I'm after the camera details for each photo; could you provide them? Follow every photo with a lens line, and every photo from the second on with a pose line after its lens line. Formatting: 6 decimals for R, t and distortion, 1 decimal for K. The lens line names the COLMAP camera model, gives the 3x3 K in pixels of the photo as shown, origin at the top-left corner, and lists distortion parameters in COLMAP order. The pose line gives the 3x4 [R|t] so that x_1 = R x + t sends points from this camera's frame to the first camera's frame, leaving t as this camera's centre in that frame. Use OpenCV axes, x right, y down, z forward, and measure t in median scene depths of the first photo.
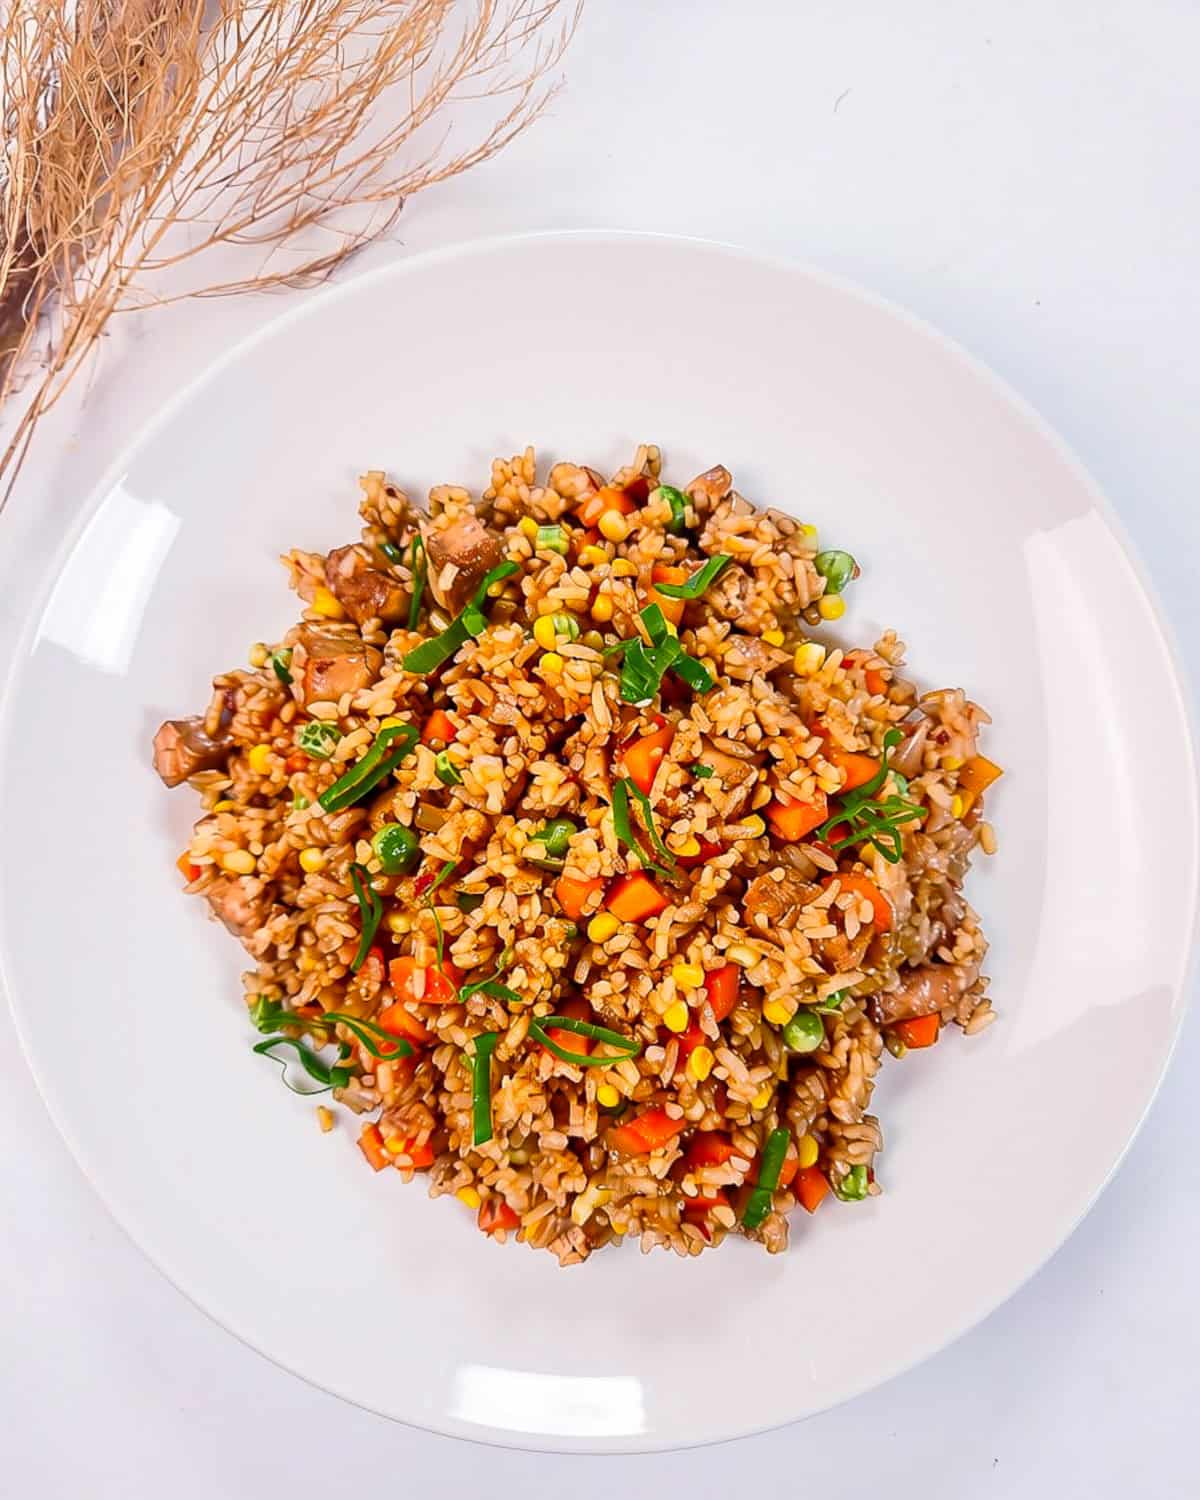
lens RADIAL K [[1179.6, 0, 601.5], [0, 1179.6, 818.3], [0, 0, 1]] dist [0.061131, -0.002635]
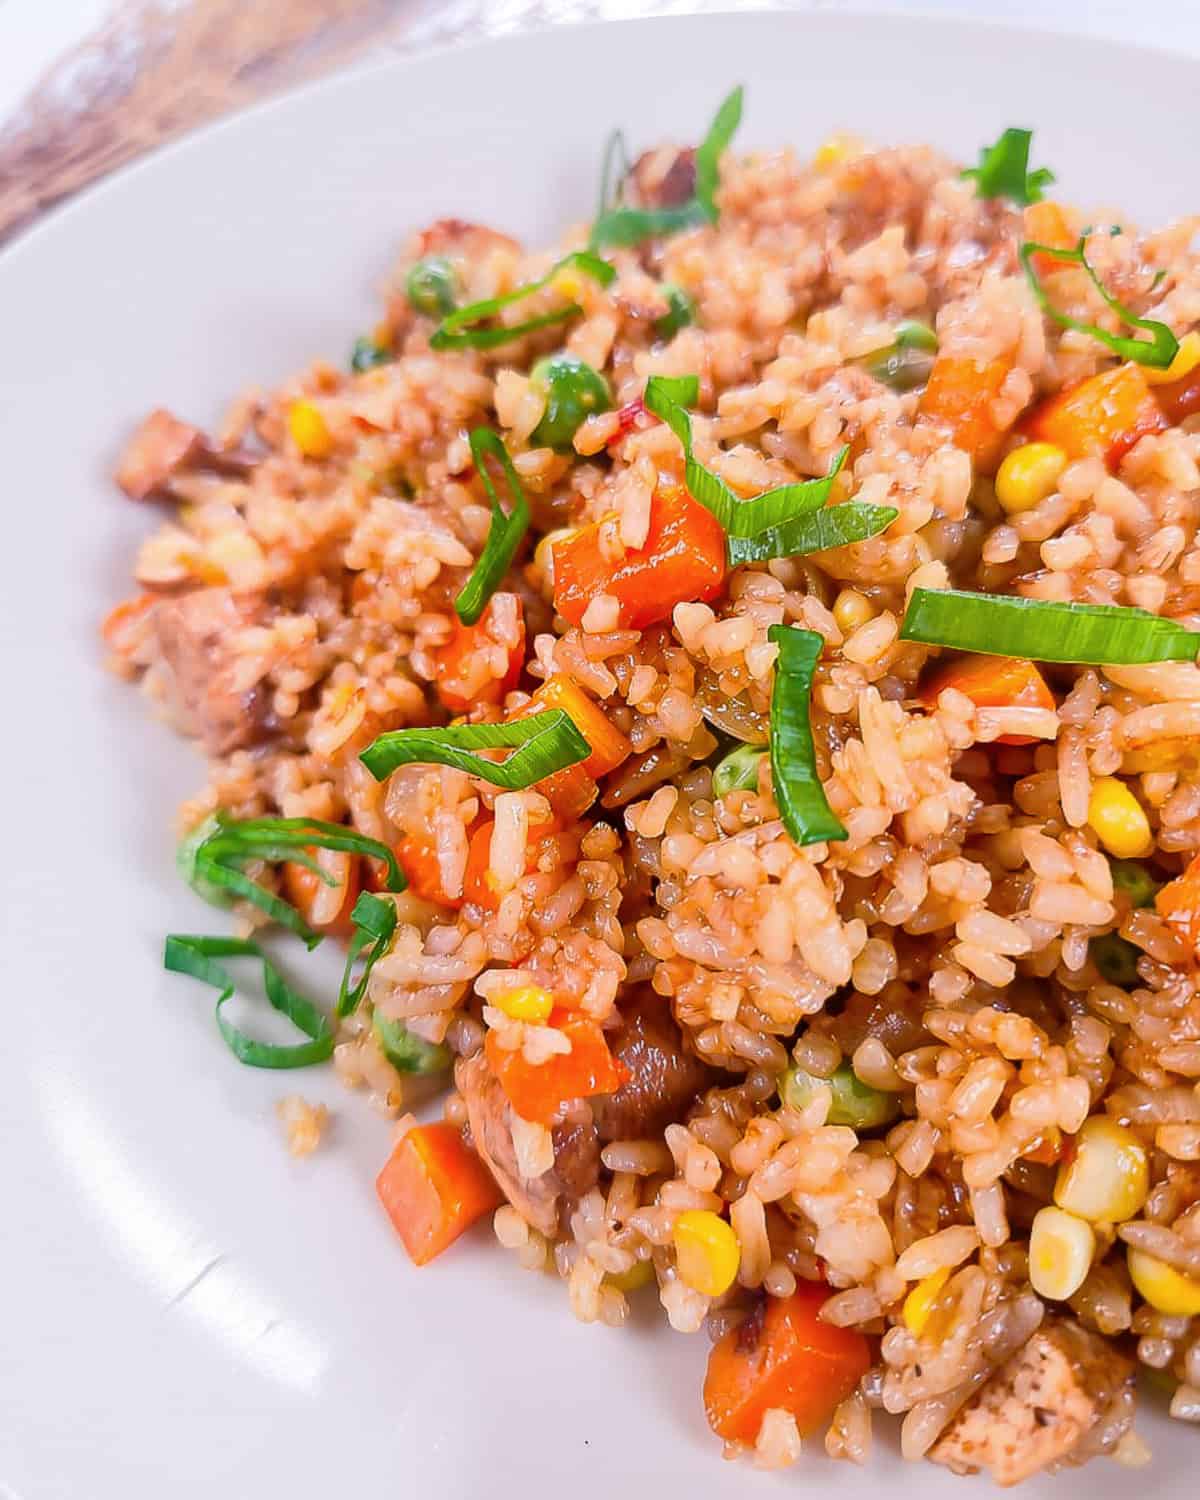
lens RADIAL K [[1227.2, 0, 601.8], [0, 1227.2, 723.5], [0, 0, 1]] dist [-0.027625, -0.011275]
pose [[0.999429, 0.032546, 0.009072, -0.164025], [-0.019999, 0.786280, -0.617547, 0.456952], [-0.027232, 0.617013, 0.786482, 0.688573]]
